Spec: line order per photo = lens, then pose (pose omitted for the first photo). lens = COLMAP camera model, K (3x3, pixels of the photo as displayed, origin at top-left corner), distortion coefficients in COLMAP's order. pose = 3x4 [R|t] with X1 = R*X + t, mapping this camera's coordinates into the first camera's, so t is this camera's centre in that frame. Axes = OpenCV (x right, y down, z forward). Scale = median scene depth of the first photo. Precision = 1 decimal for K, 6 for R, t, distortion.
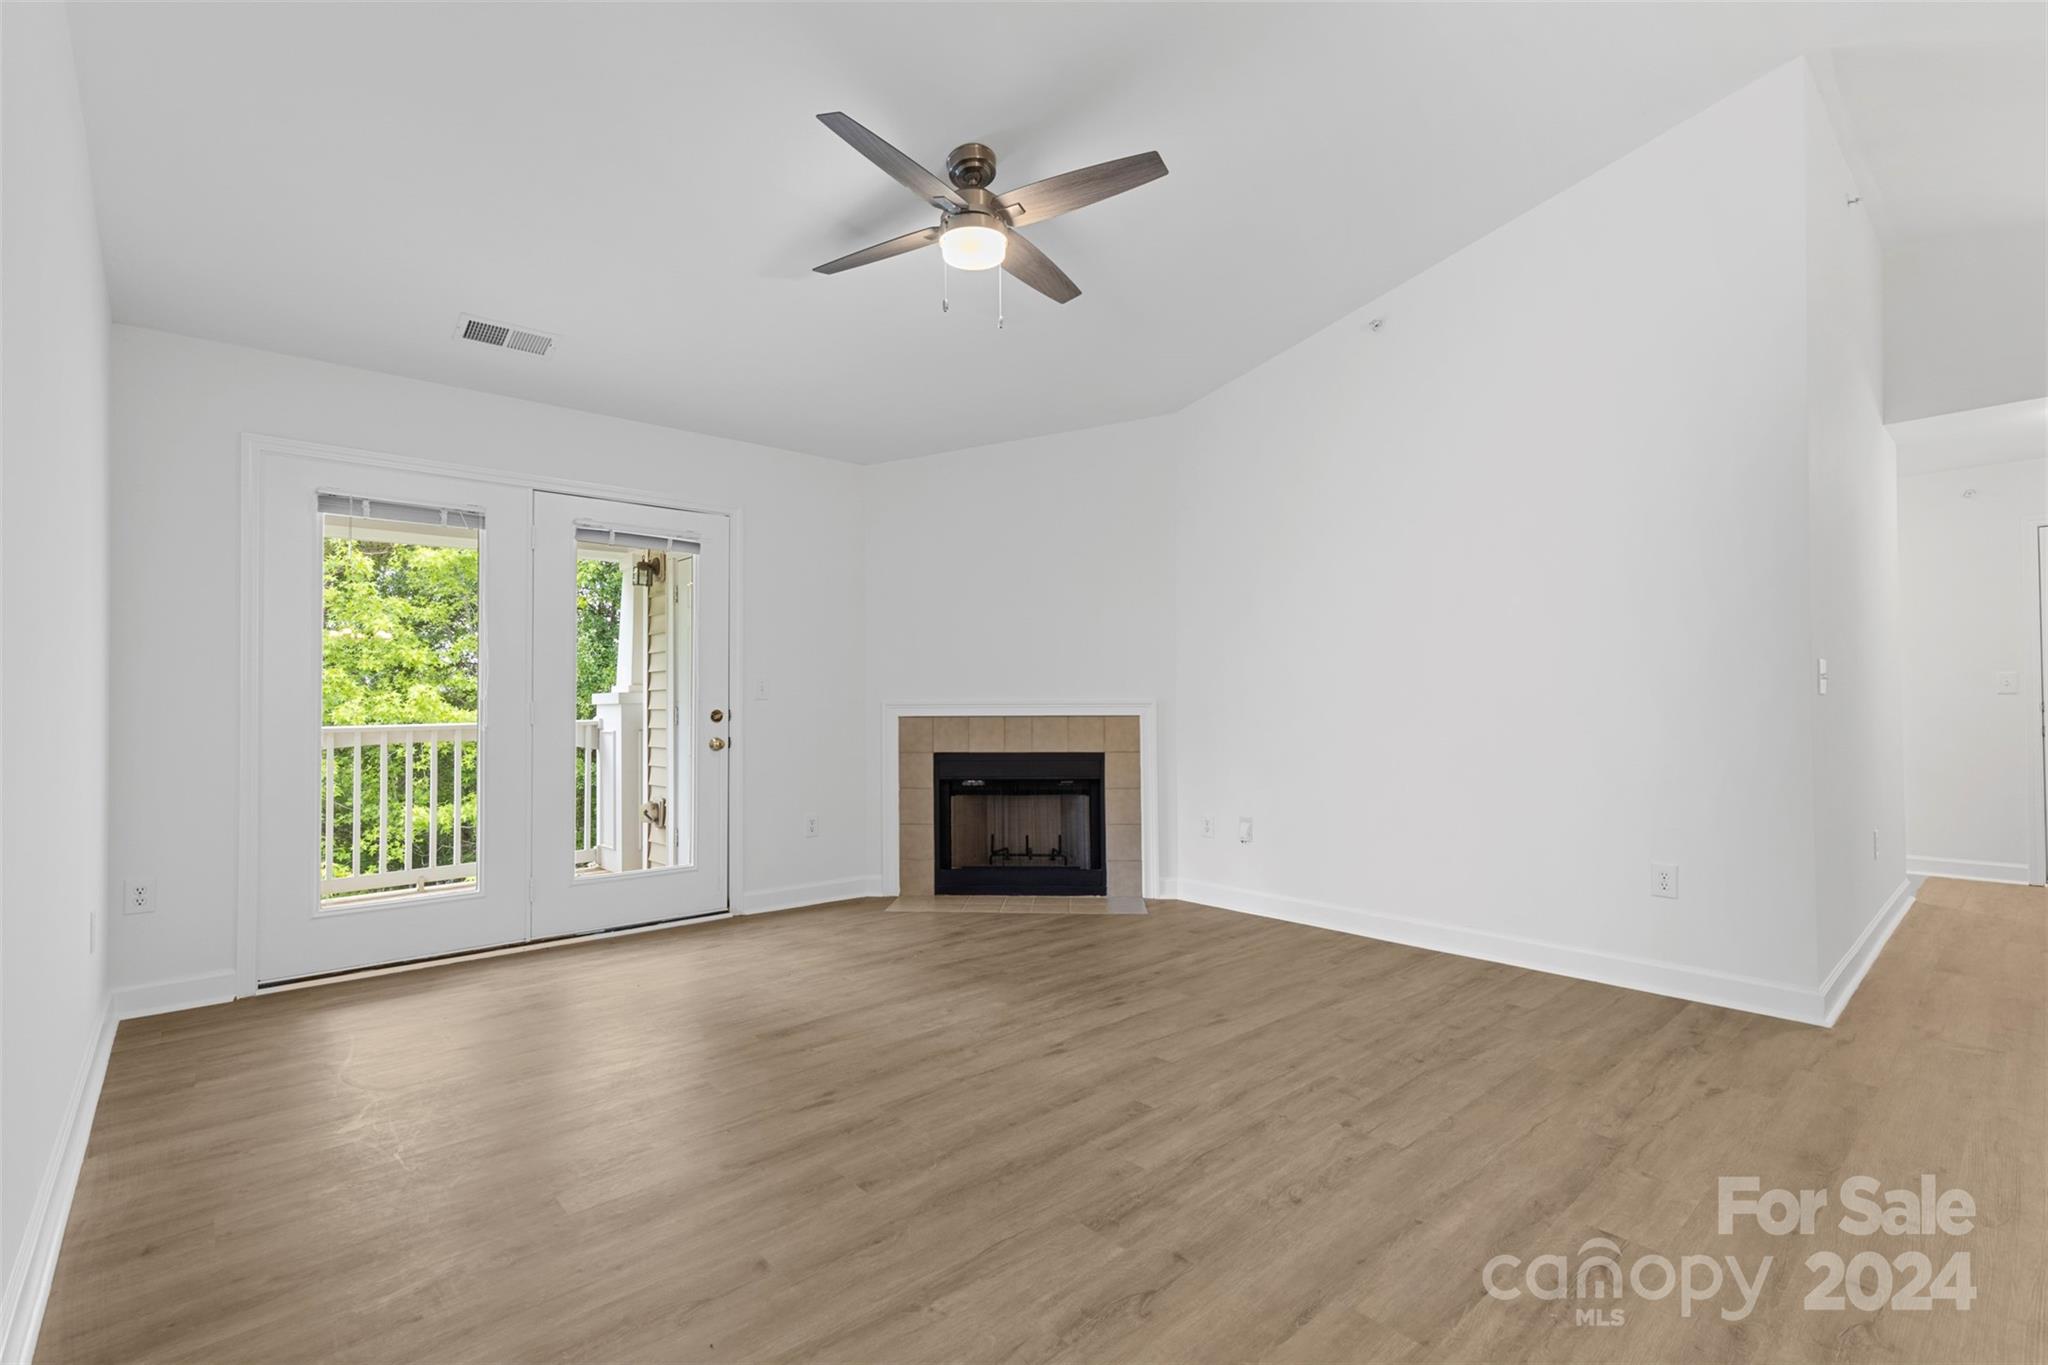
lens RADIAL K [[927.0, 0, 1038.9], [0, 927.0, 706.2], [0, 0, 1]] dist [0.009631, 0.000028]
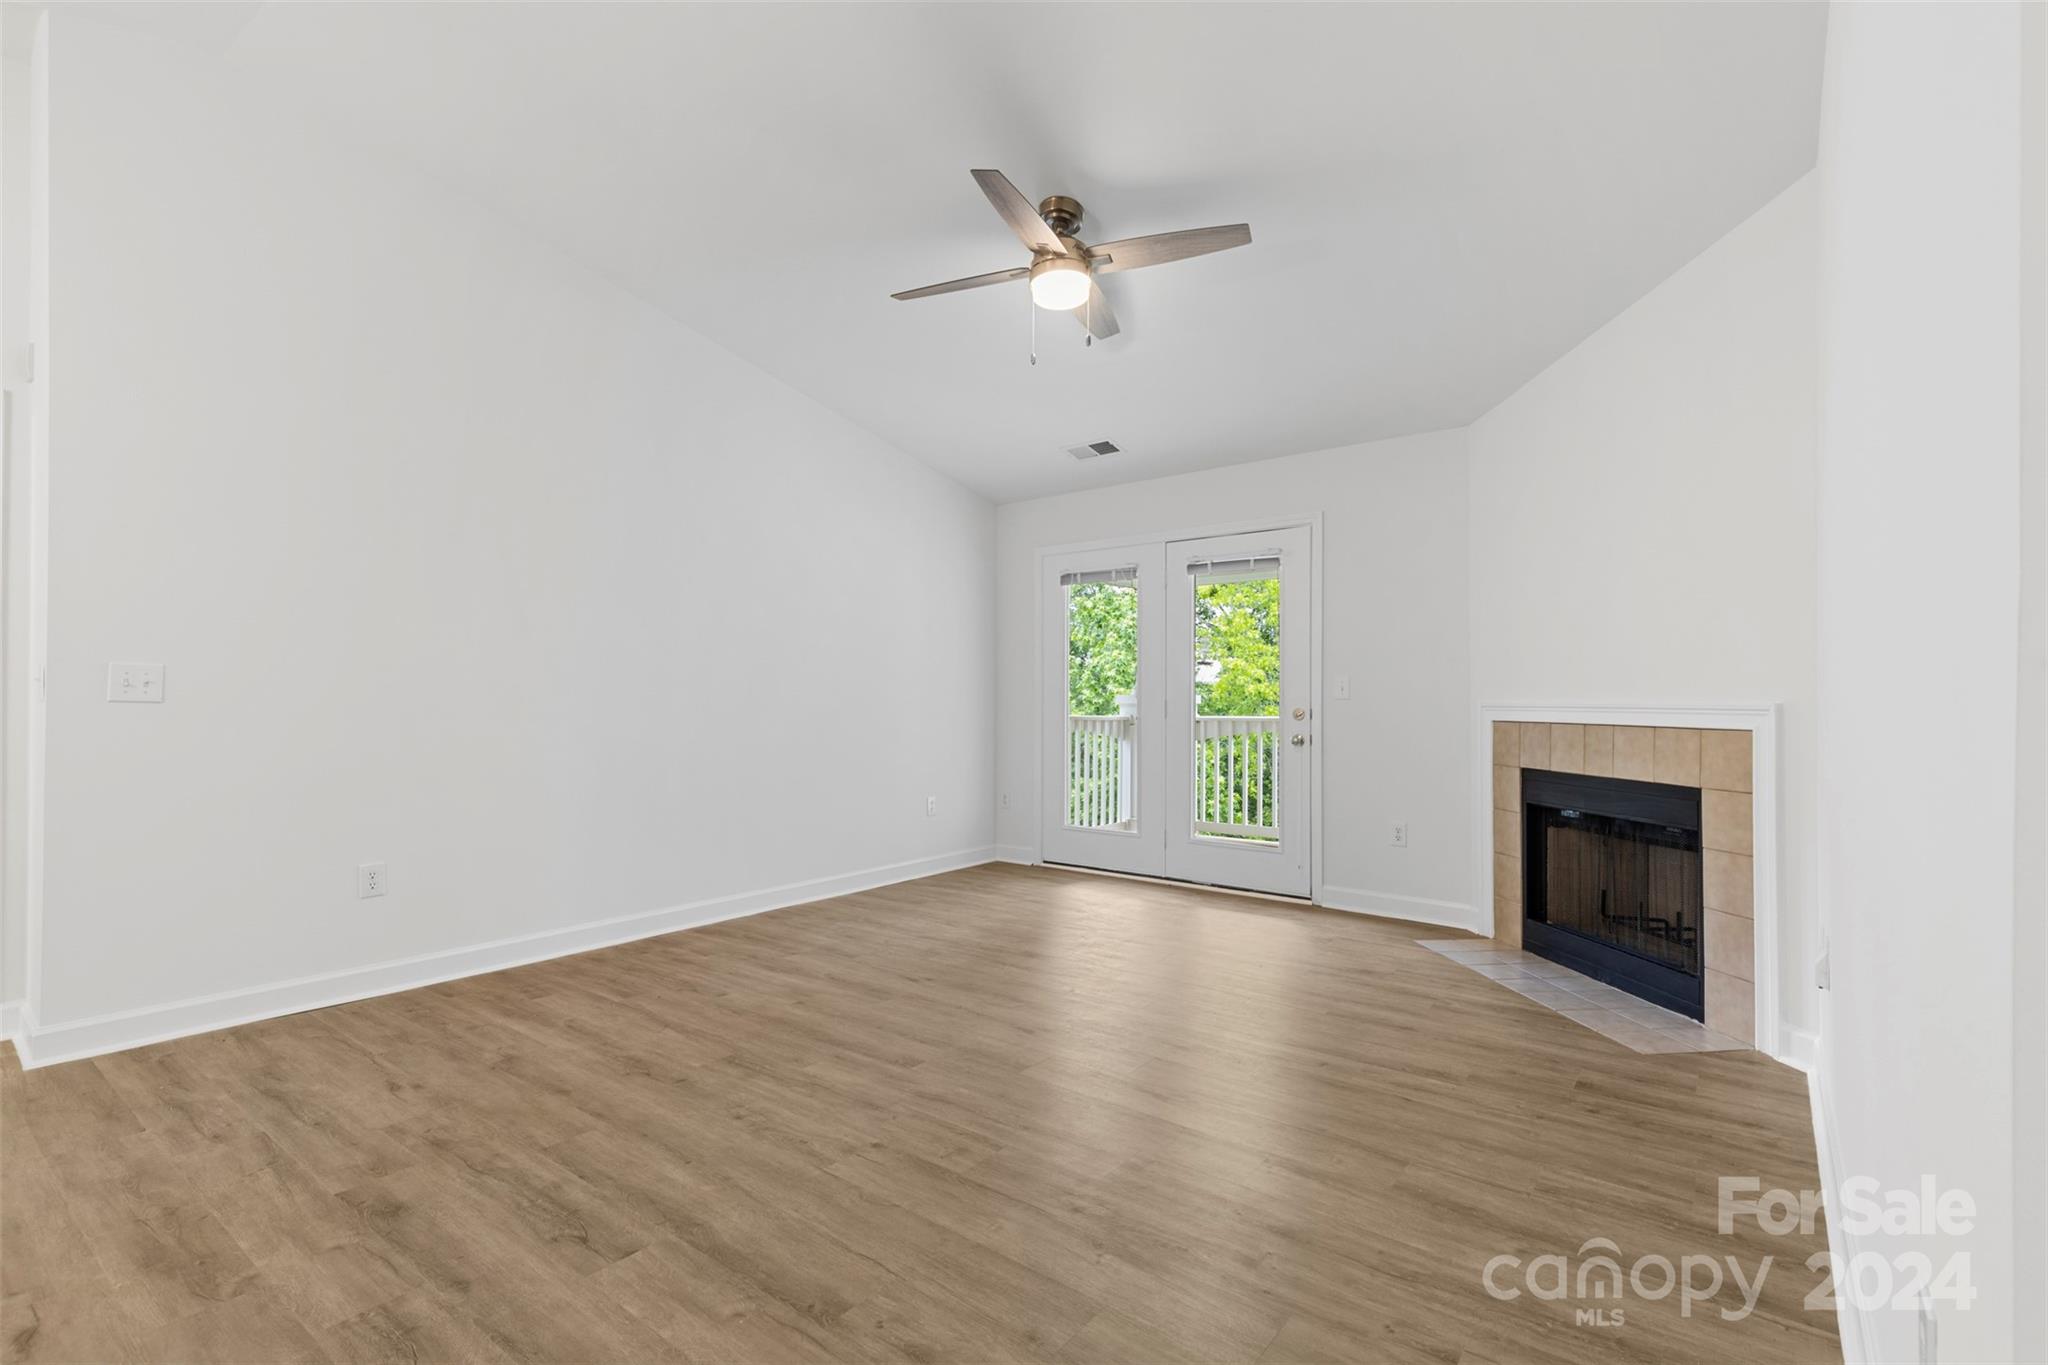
lens RADIAL K [[943.6, 0, 1036.0], [0, 943.6, 706.8], [0, 0, 1]] dist [0.007866, -0.000504]
pose [[0.171399, 0.010982, -0.985140, 0.864406], [-0.008807, 0.999915, 0.009614, -0.008239], [0.985162, 0.007028, 0.171481, 0.653049]]
